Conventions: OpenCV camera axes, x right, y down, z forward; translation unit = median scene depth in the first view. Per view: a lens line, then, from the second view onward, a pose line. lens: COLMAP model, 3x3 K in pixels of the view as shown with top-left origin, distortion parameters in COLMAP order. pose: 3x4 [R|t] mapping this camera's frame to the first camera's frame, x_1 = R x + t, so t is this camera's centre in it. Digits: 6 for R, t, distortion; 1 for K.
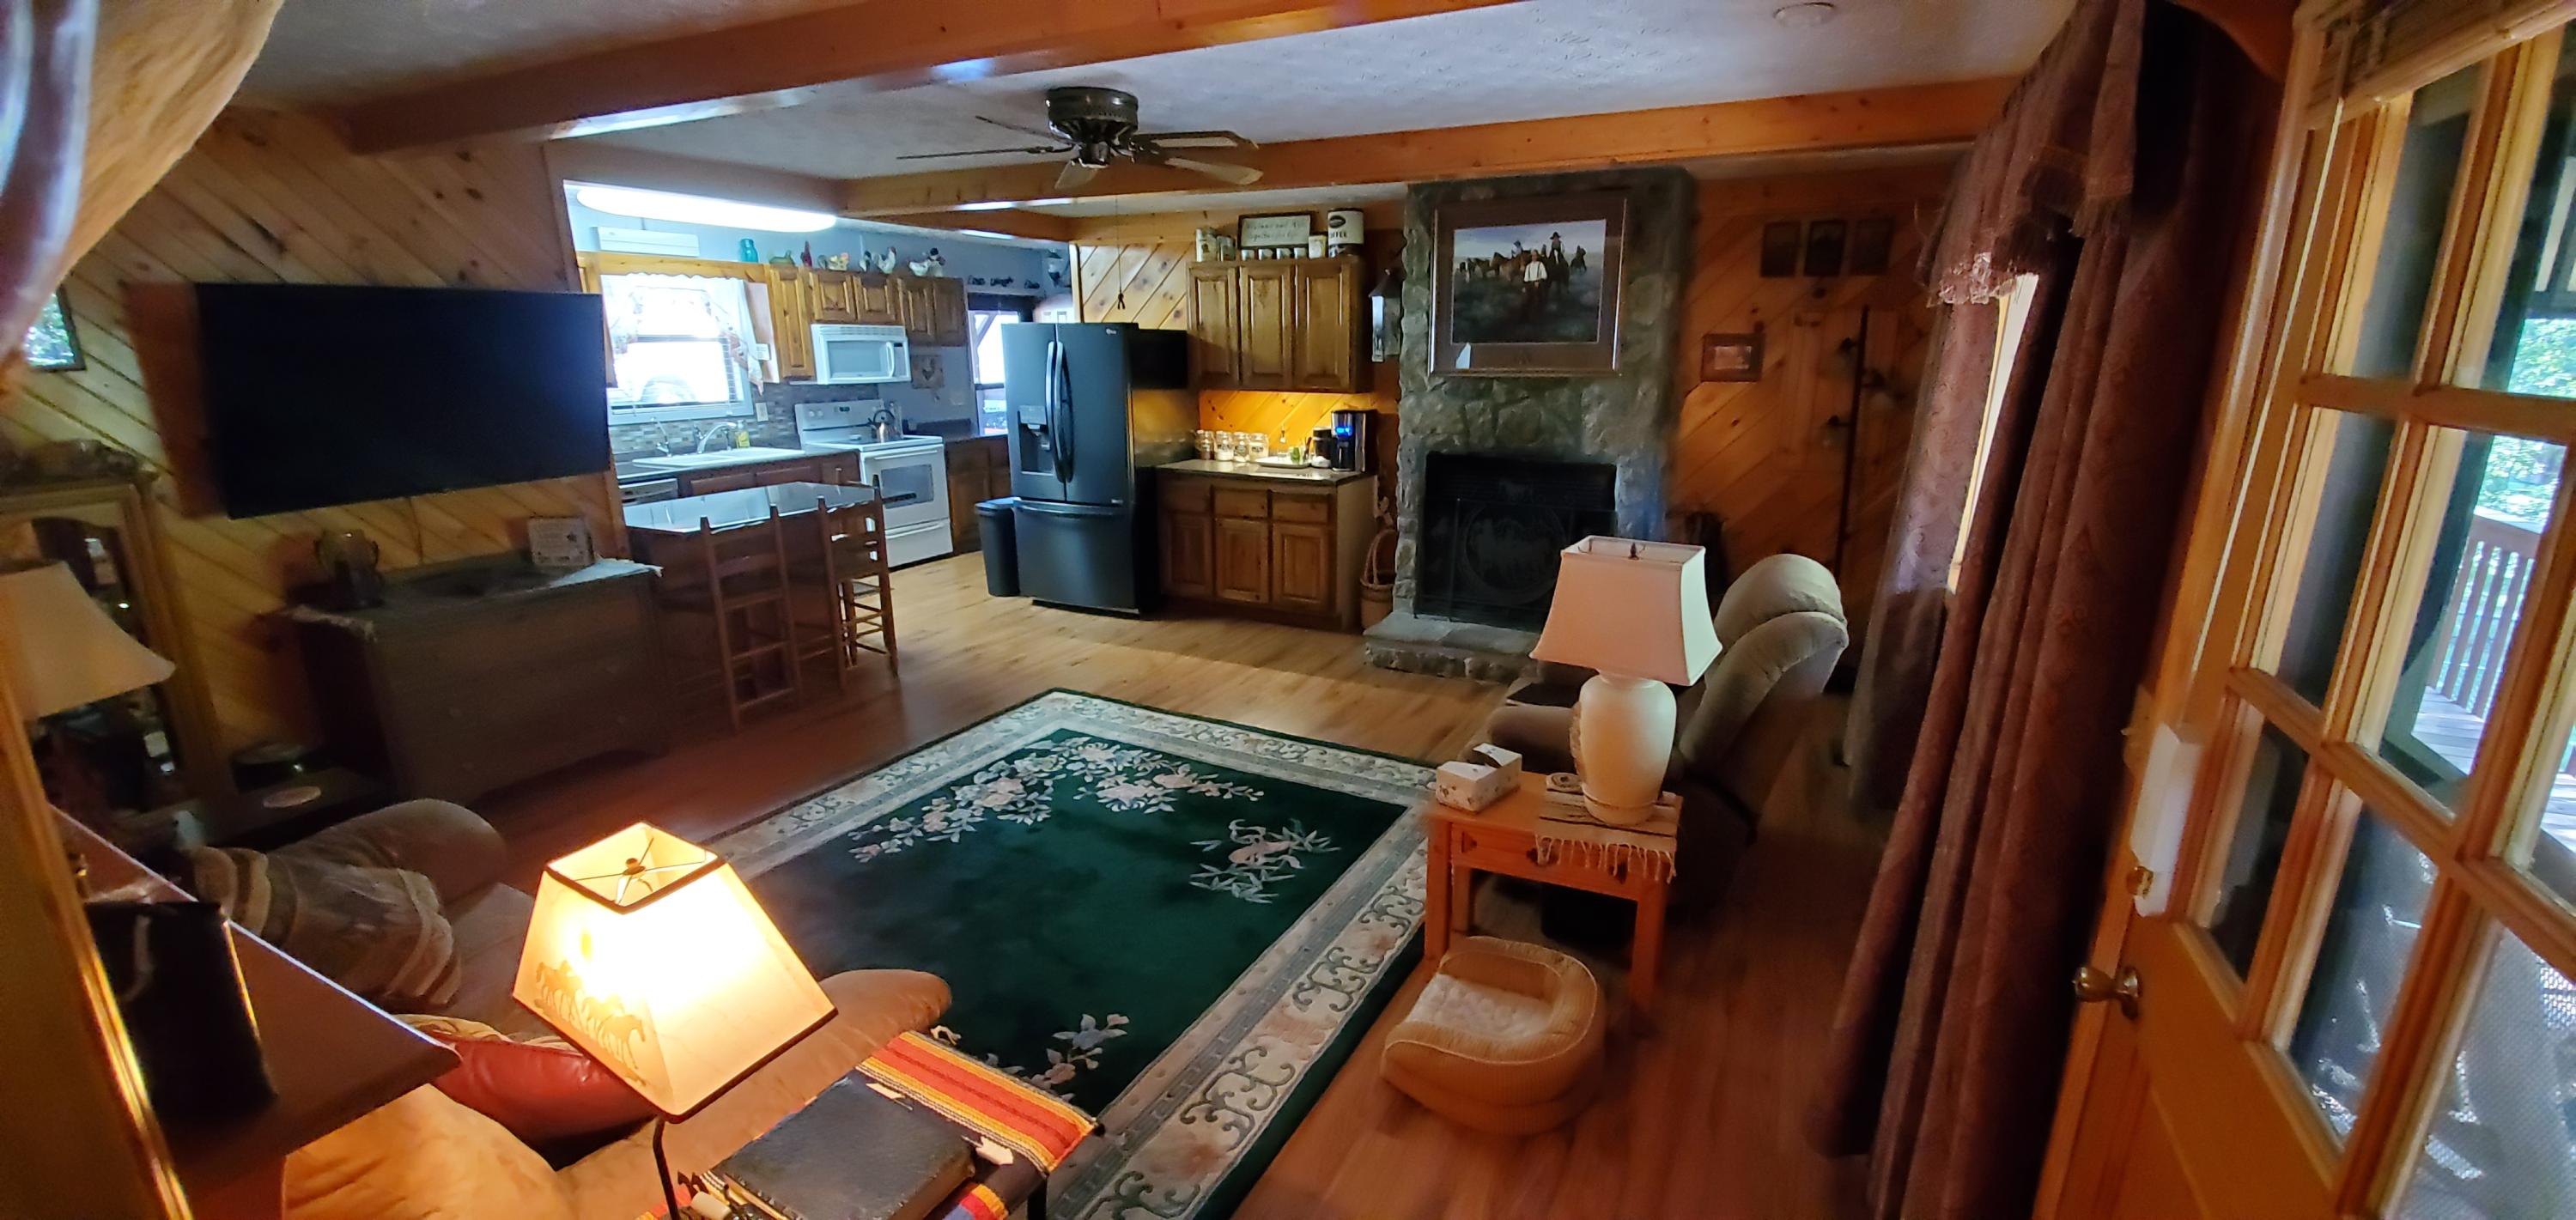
lens RADIAL K [[1004.9, 0, 1306.6], [0, 1004.9, 616.9], [0, 0, 1]] dist [-0.000197, 0.000086]
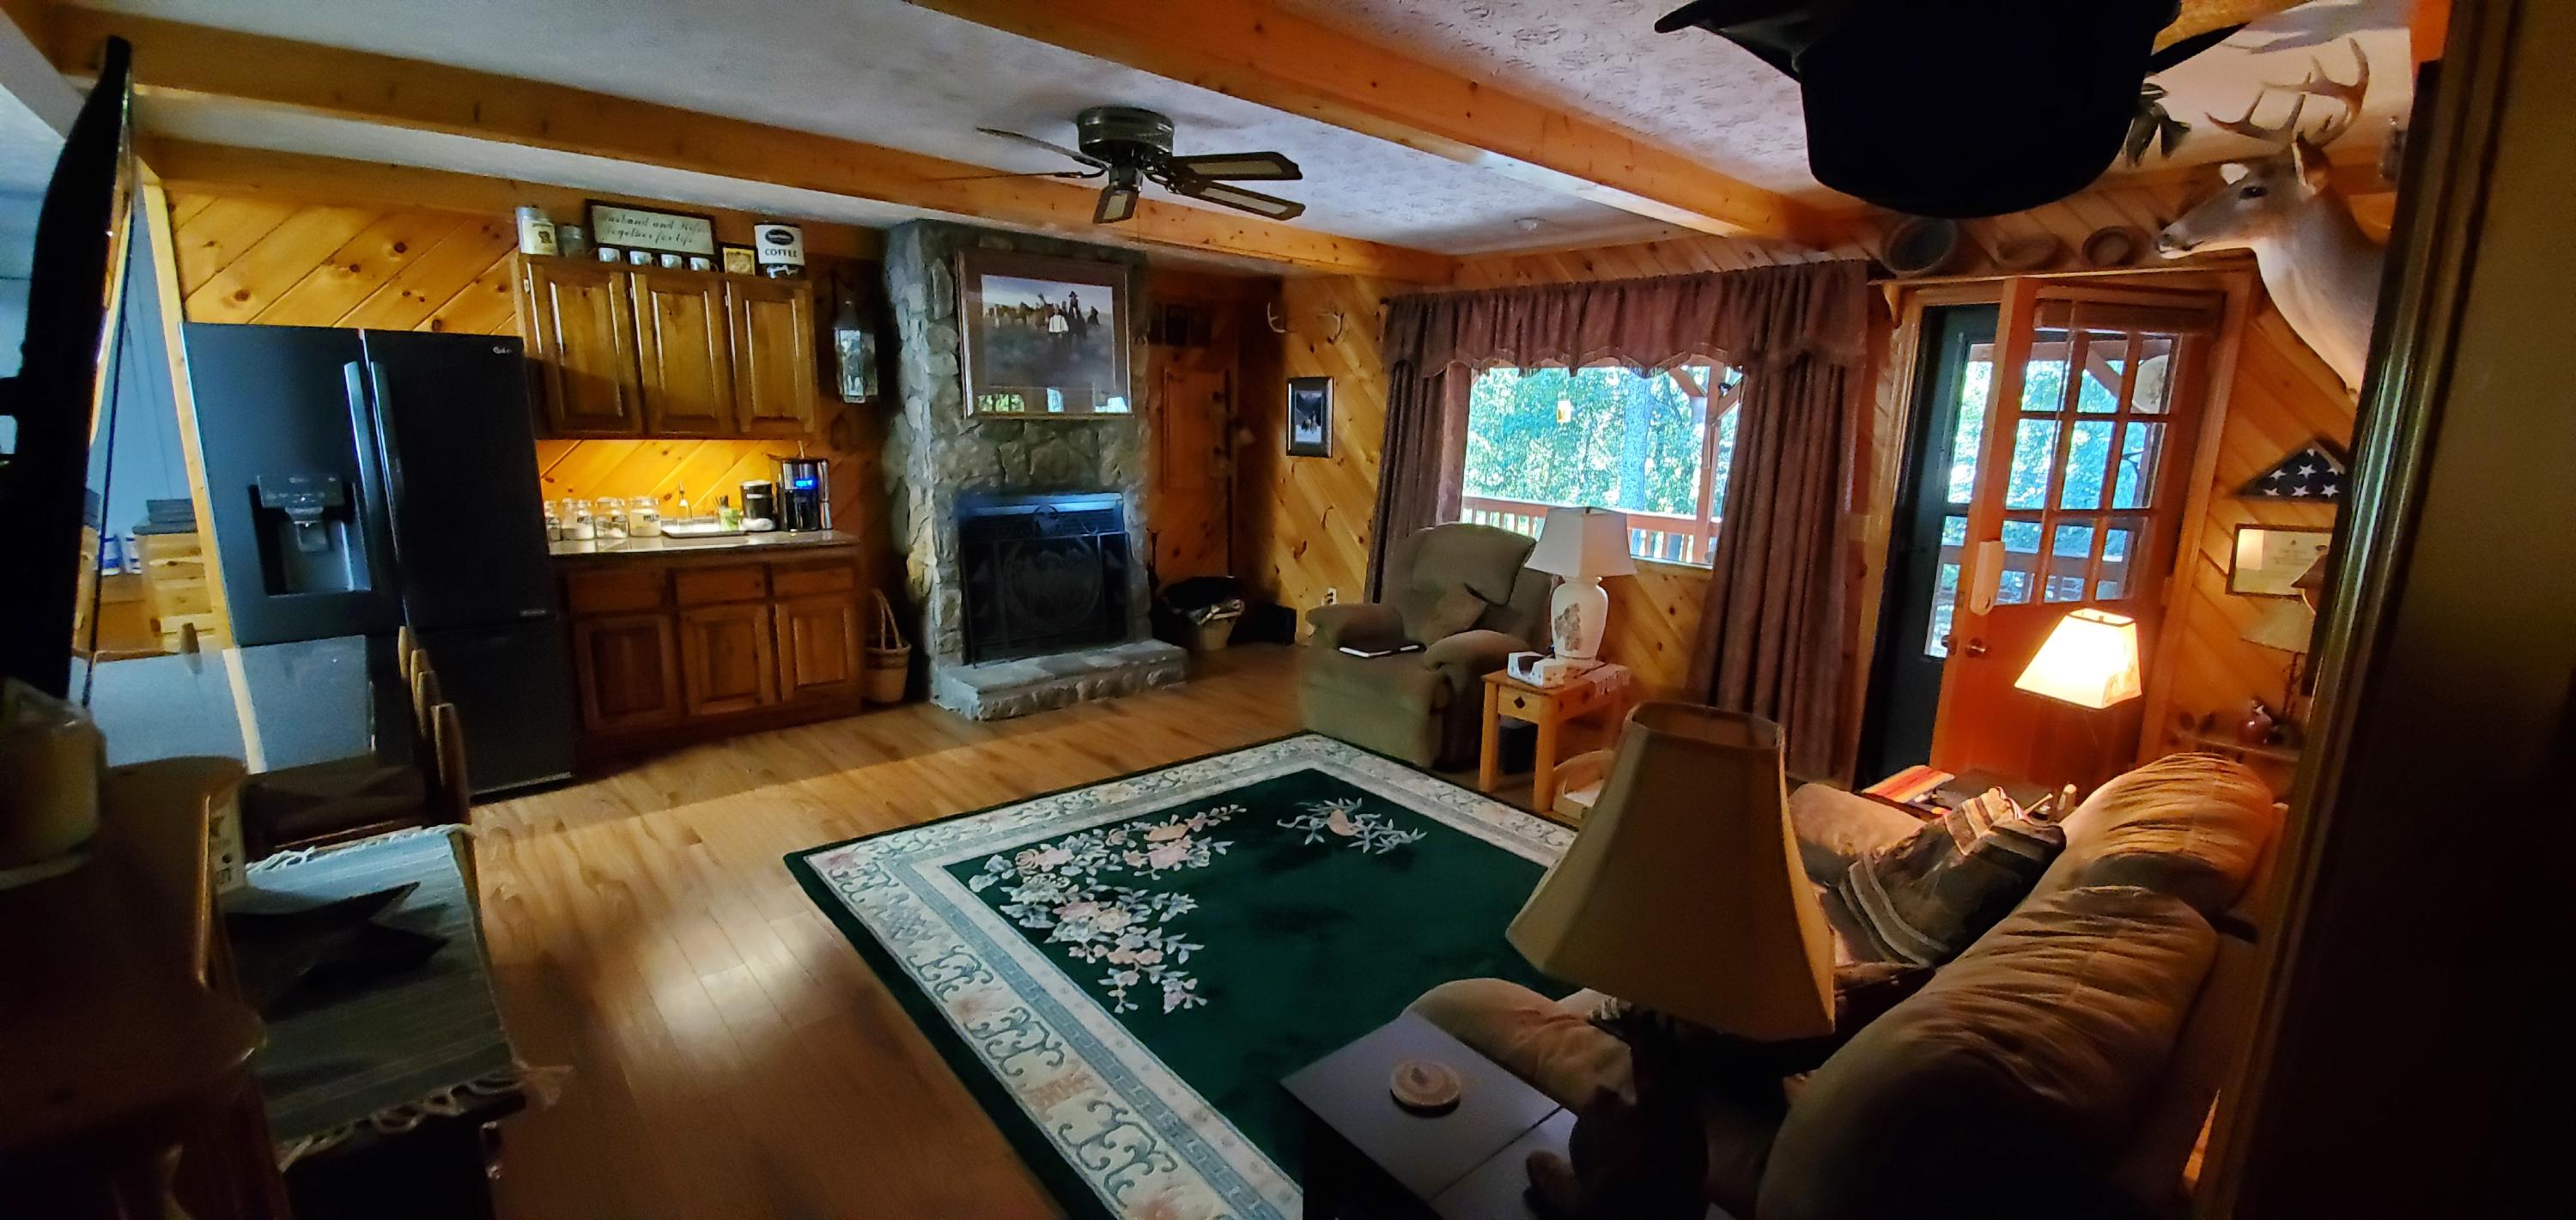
lens RADIAL K [[1004.9, 0, 1306.6], [0, 1004.9, 616.9], [0, 0, 1]] dist [-0.000197, 0.000086]
pose [[0.374333, -0.178460, 0.909960, -0.643500], [0.222668, 0.969894, 0.098615, -0.071257], [-0.900163, 0.165704, 0.402800, 0.322453]]
